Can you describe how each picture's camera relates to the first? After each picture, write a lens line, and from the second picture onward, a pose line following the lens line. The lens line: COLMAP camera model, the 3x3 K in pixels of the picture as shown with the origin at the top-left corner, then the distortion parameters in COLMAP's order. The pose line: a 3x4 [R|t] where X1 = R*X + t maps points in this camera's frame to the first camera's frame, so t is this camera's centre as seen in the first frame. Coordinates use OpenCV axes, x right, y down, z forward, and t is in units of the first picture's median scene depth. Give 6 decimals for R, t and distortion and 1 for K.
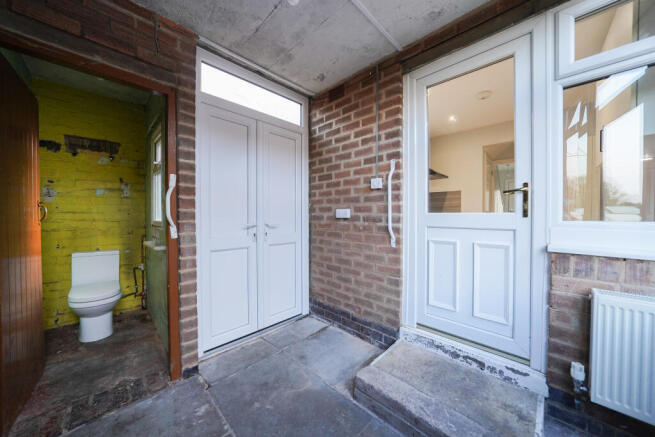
lens RADIAL K [[229.5, 0, 327.0], [0, 229.5, 216.0], [0, 0, 1]] dist [-0.012048, 0.001057]
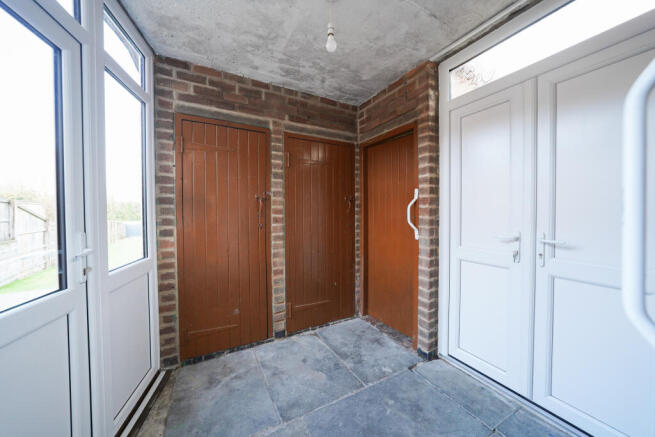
lens RADIAL K [[229.5, 0, 326.9], [0, 229.5, 217.8], [0, 0, 1]] dist [-0.012048, 0.001057]
pose [[-0.287859, 0.021022, -0.957442, 0.678491], [-0.004786, 0.999715, 0.023389, -0.048342], [0.957661, 0.011315, -0.287677, 0.876531]]
